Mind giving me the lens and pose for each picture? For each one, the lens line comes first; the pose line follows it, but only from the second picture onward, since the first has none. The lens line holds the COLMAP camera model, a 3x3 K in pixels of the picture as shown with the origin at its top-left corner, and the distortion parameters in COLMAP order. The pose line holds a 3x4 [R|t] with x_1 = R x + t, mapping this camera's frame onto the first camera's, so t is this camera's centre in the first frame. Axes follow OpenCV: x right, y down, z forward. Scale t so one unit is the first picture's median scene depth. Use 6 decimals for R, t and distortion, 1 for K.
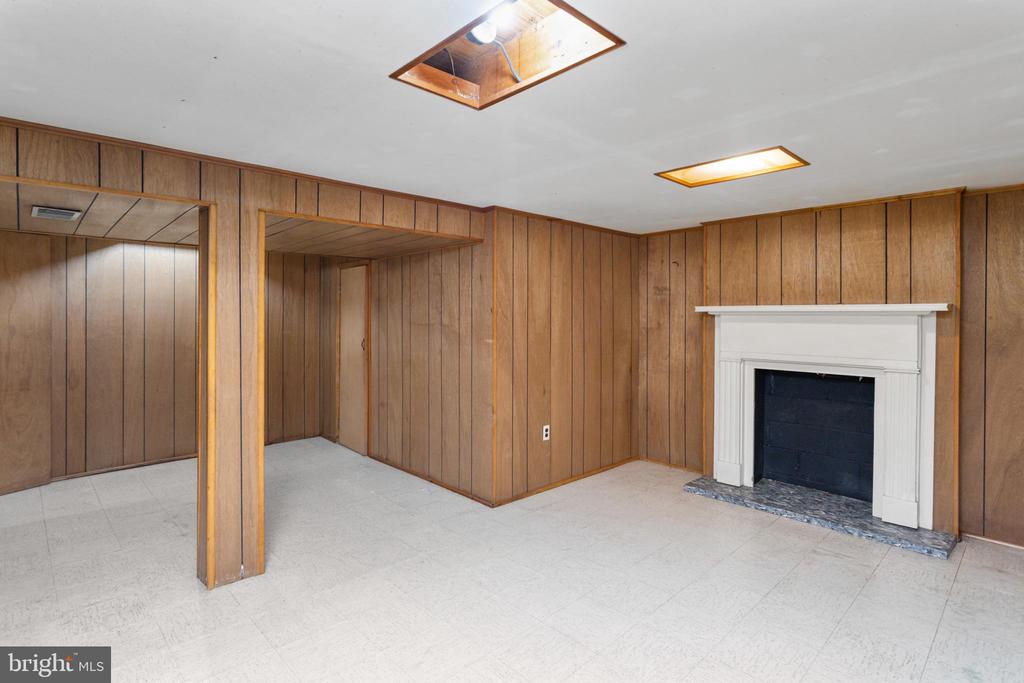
lens RADIAL K [[513.4, 0, 509.2], [0, 513.4, 322.5], [0, 0, 1]] dist [0.000351, 0.000062]
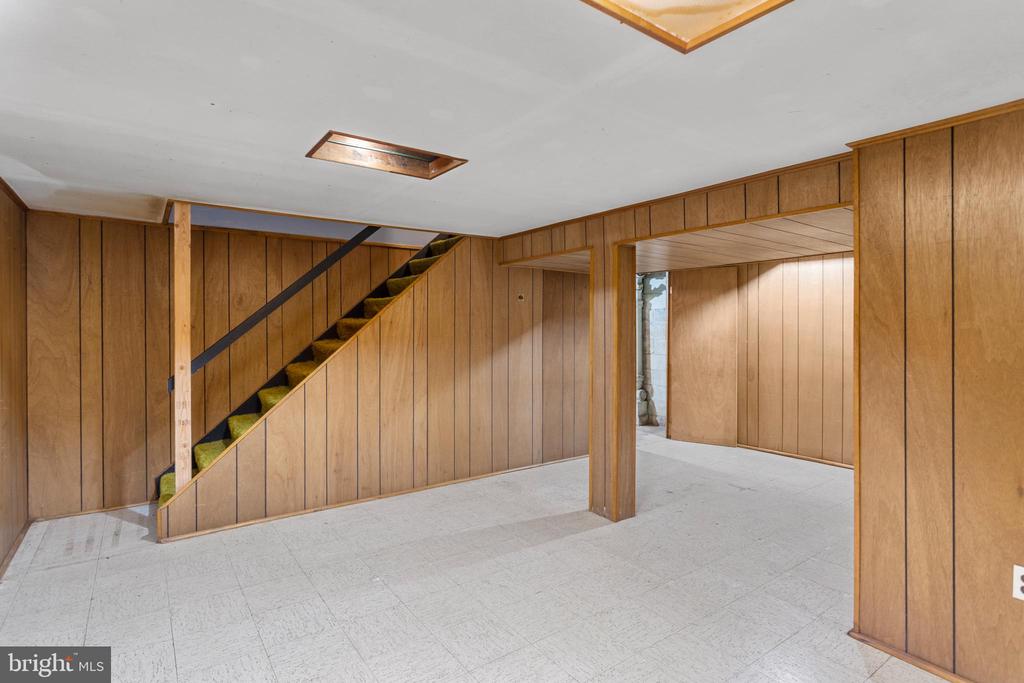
lens RADIAL K [[513.4, 0, 509.2], [0, 513.4, 322.5], [0, 0, 1]] dist [0.000351, 0.000062]
pose [[-0.126429, -0.007128, -0.991950, 0.549850], [-0.006262, 0.999960, -0.006387, -0.006551], [0.991956, 0.005404, -0.126469, 0.590407]]
